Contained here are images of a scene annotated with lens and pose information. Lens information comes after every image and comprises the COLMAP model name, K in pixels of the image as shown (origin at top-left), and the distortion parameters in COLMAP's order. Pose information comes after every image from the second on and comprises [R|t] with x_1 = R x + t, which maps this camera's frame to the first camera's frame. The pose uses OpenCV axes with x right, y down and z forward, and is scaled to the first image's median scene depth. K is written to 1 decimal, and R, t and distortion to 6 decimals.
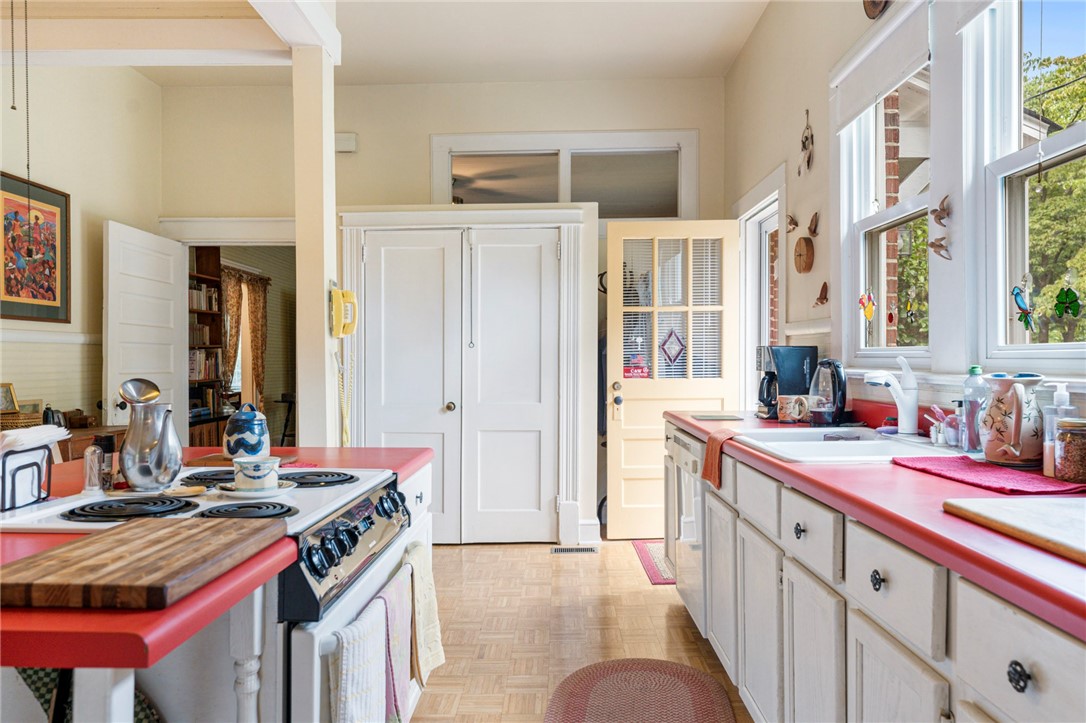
lens RADIAL K [[739.6, 0, 544.7], [0, 739.6, 361.6], [0, 0, 1]] dist [0.009448, 0.000672]
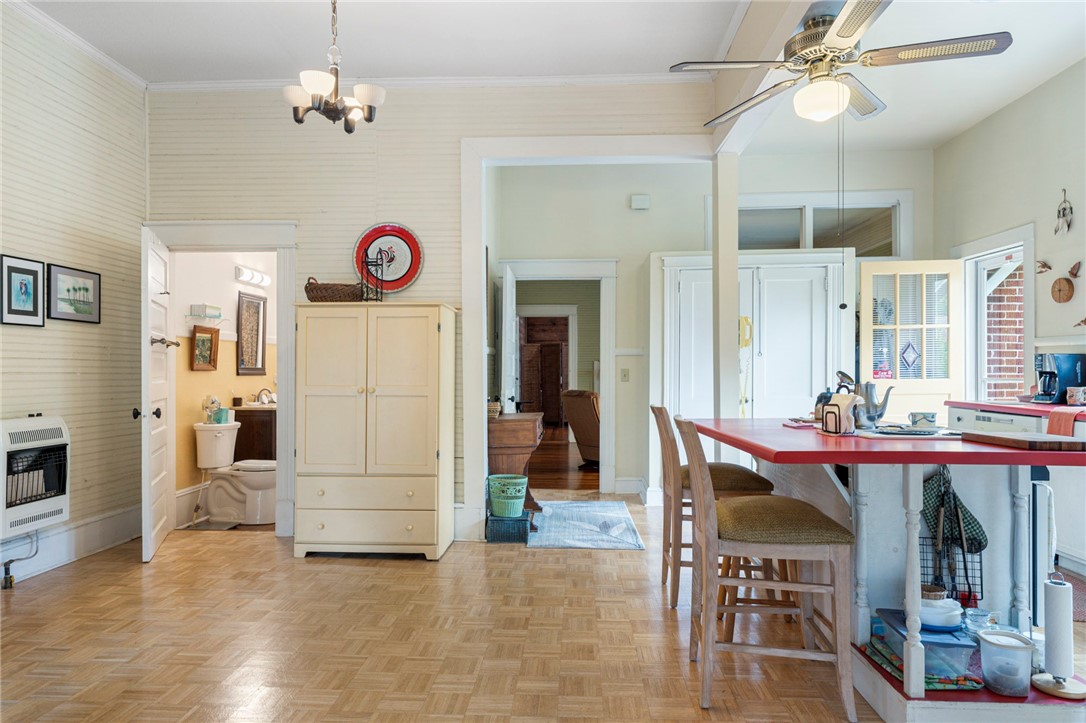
lens RADIAL K [[694.1, 0, 540.3], [0, 694.1, 363.7], [0, 0, 1]] dist [-0.006981, -0.003388]
pose [[0.998931, -0.002203, -0.046183, -0.440016], [0.001648, 0.999926, -0.012055, 0.009234], [0.046206, 0.011966, 0.998860, -0.277617]]
